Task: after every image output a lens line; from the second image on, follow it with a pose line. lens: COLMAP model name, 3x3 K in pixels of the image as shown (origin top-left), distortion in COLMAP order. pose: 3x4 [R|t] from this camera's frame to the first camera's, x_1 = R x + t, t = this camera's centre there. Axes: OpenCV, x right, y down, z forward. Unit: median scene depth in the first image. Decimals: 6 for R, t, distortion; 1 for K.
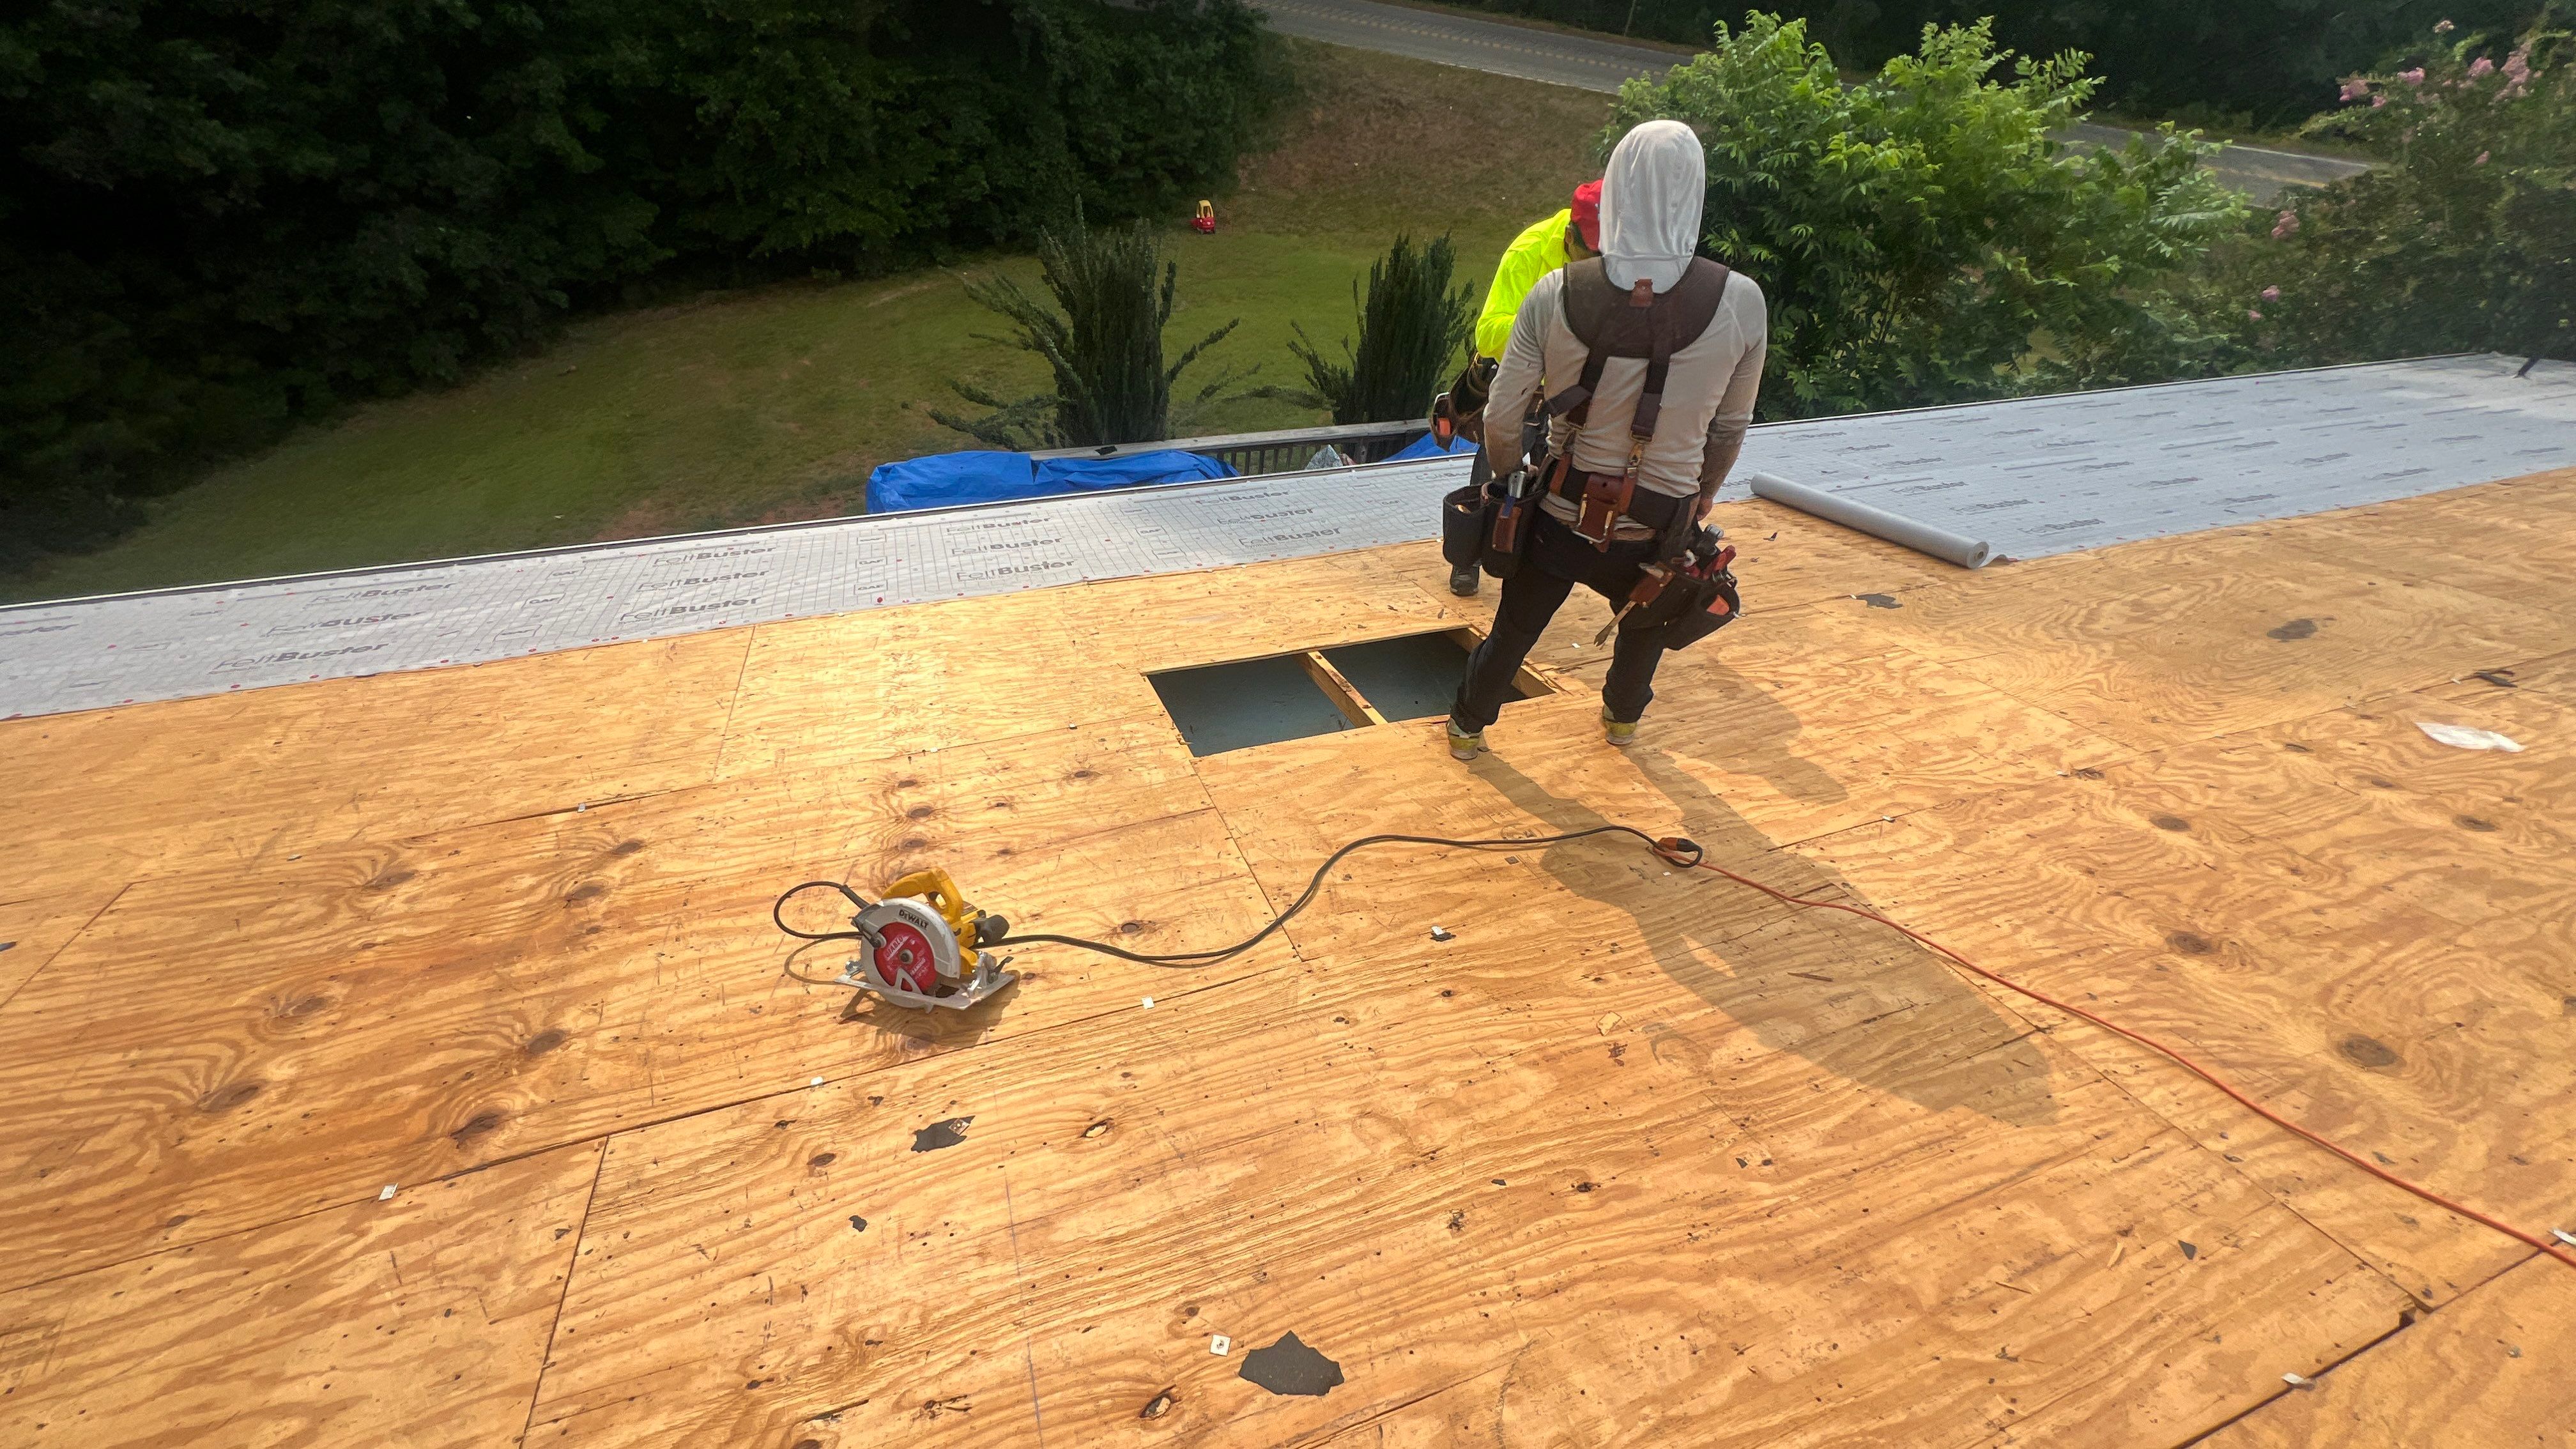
lens RADIAL K [[1034.0, 0, 1291.5], [0, 1034.0, 730.5], [0, 0, 1]] dist [-0.000666, 0.000539]
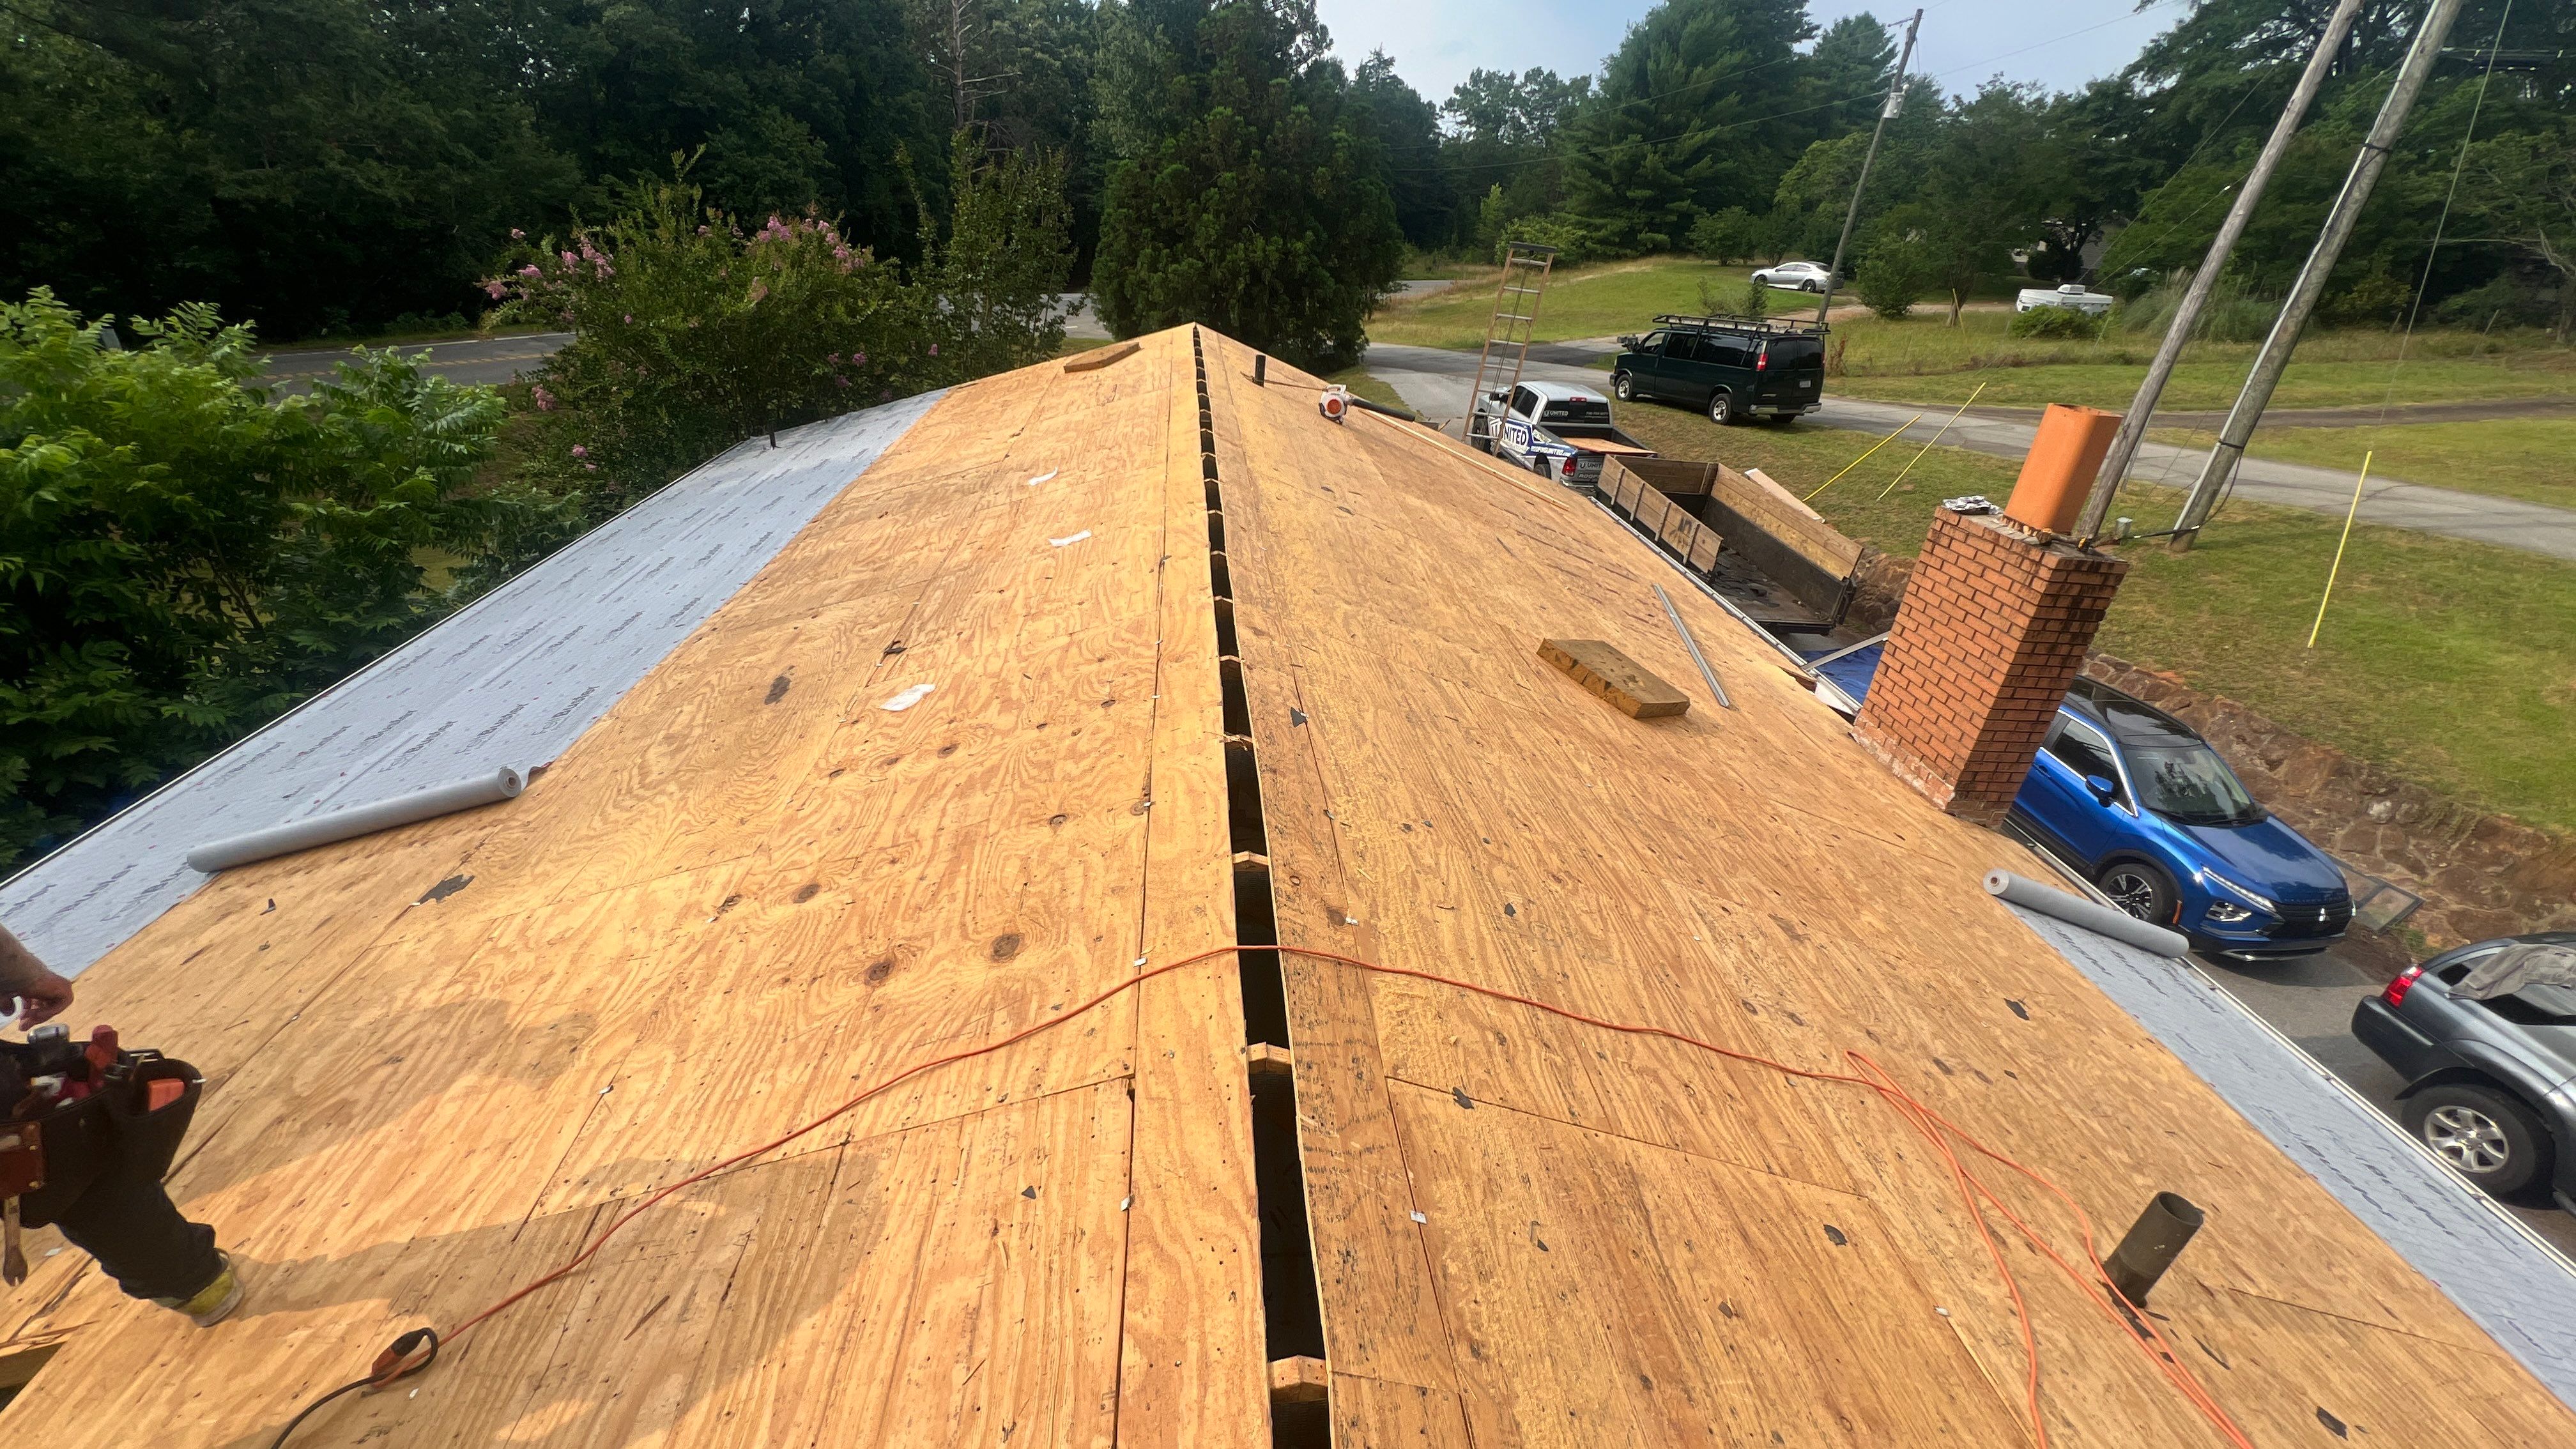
lens RADIAL K [[1034.0, 0, 1291.5], [0, 1034.0, 730.5], [0, 0, 1]] dist [-0.000666, 0.000539]
pose [[0.245195, -0.512158, 0.823149, 0.118705], [0.634750, 0.726583, 0.263000, 0.000372], [-0.732784, 0.458008, 0.503247, -0.023742]]
